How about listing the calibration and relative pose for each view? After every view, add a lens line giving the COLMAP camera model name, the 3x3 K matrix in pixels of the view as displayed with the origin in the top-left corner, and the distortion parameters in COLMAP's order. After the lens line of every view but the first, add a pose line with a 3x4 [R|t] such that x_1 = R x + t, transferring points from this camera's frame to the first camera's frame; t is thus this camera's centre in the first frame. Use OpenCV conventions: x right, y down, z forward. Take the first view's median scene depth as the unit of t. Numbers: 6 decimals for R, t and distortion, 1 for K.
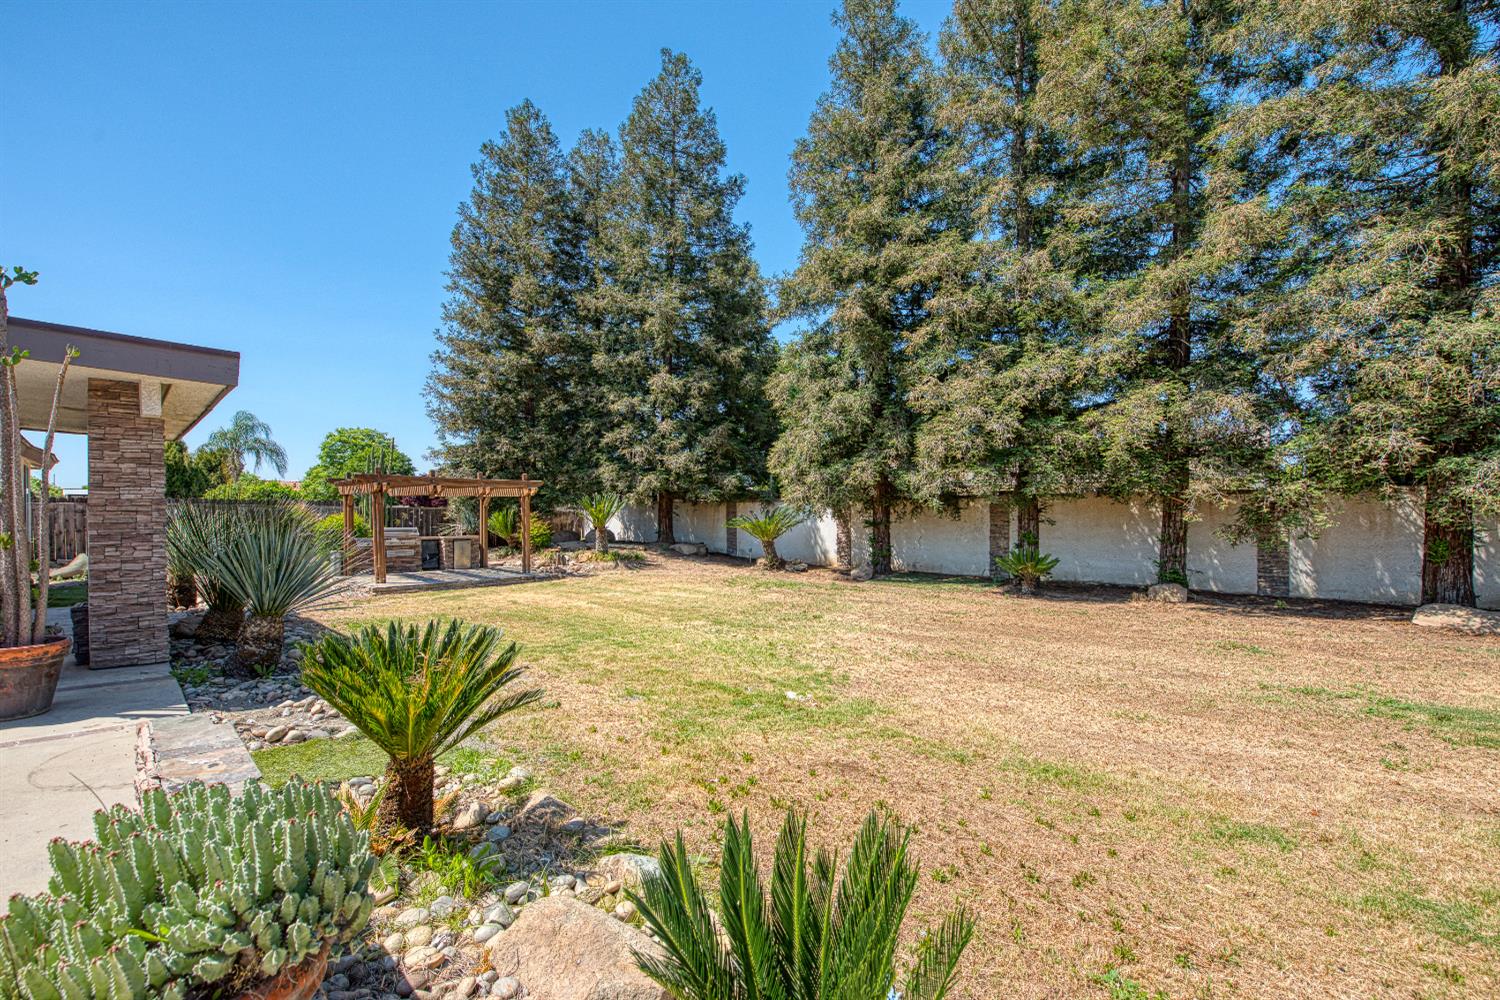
lens RADIAL K [[605.0, 0, 749.4], [0, 605.0, 512.5], [0, 0, 1]] dist [-0.017524, 0.000304]
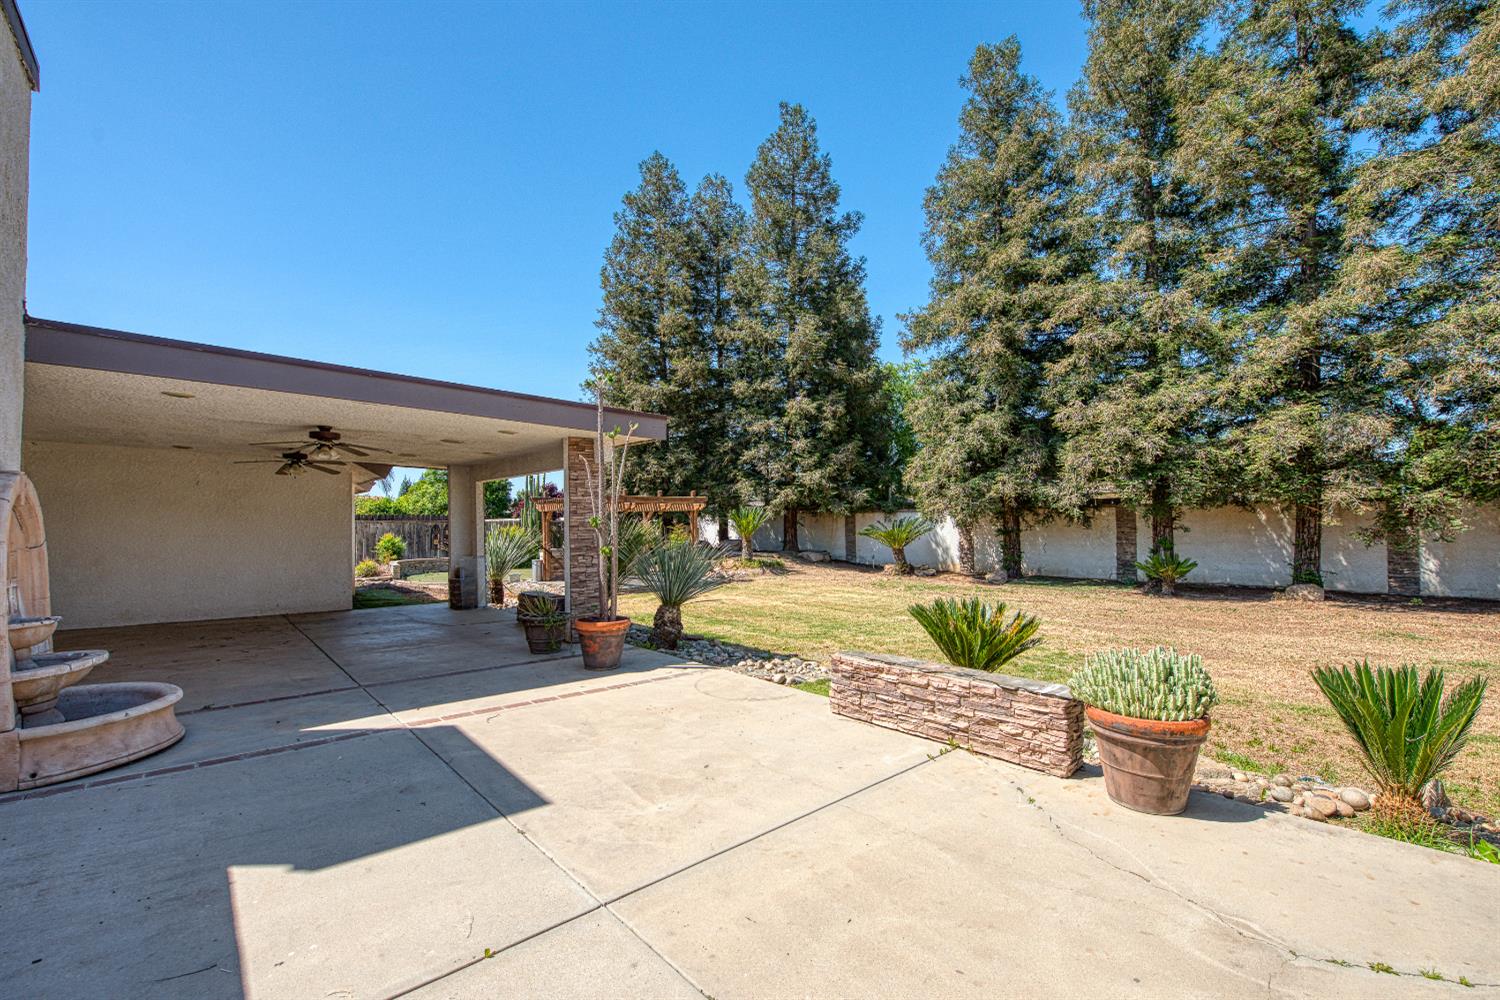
lens RADIAL K [[605.0, 0, 753.8], [0, 605.0, 508.8], [0, 0, 1]] dist [-0.017524, 0.000304]
pose [[0.997559, -0.012382, -0.068727, -0.184516], [0.011051, 0.999744, -0.019726, -0.006724], [0.068953, 0.018918, 0.997441, -0.129269]]
